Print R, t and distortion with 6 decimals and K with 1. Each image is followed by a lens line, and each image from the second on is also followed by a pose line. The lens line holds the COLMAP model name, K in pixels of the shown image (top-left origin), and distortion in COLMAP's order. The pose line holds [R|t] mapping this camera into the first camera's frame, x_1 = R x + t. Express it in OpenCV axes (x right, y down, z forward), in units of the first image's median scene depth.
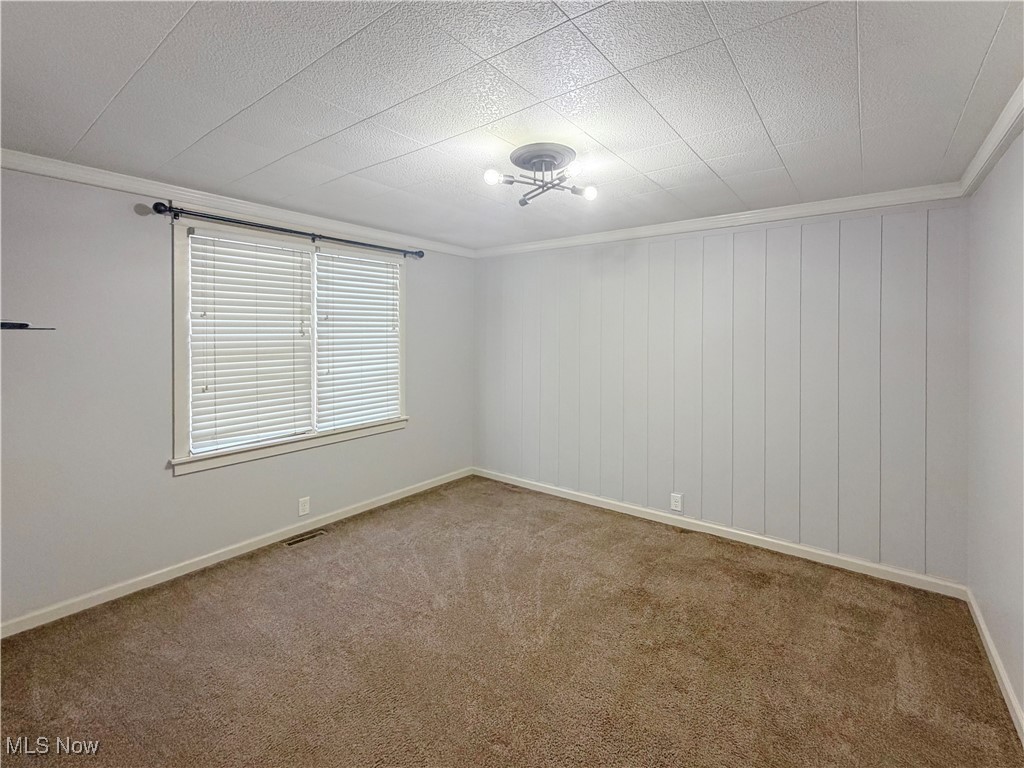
lens RADIAL K [[447.8, 0, 510.3], [0, 447.8, 394.4], [0, 0, 1]] dist [0.004338, -0.000066]
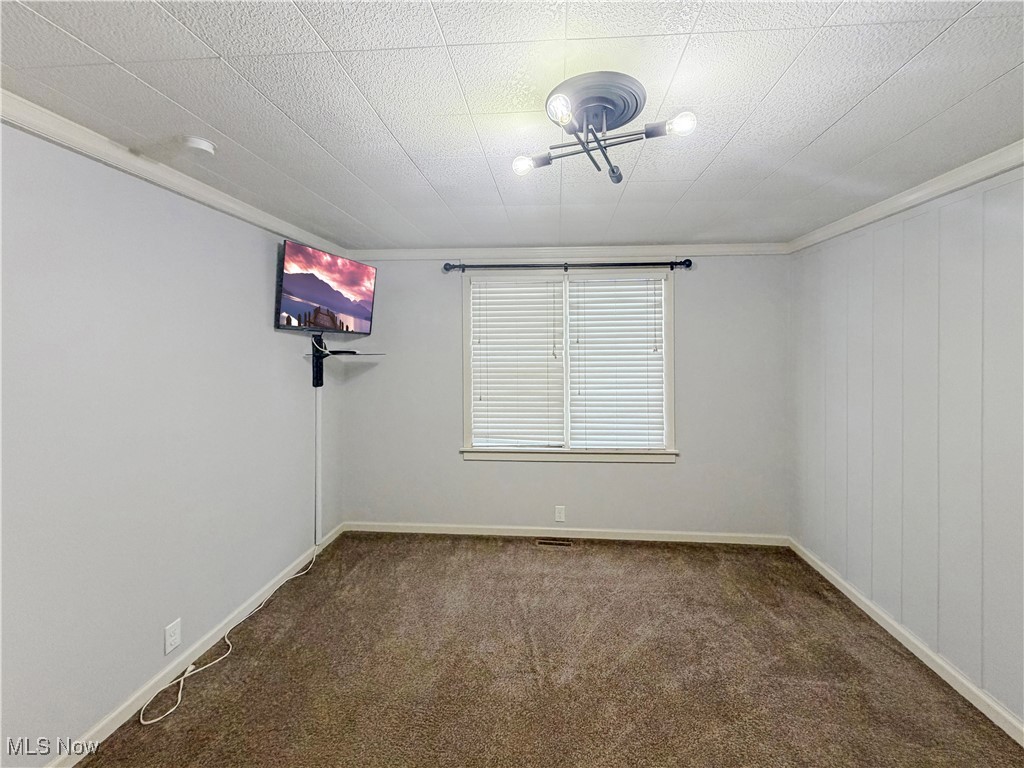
lens RADIAL K [[420.0, 0, 521.2], [0, 420.0, 384.9], [0, 0, 1]] dist [0.000194, -0.000218]
pose [[0.560075, 0.070313, -0.825453, 0.328607], [-0.110493, 0.993830, 0.009686, -0.064310], [0.821041, 0.085782, 0.564388, 0.349724]]
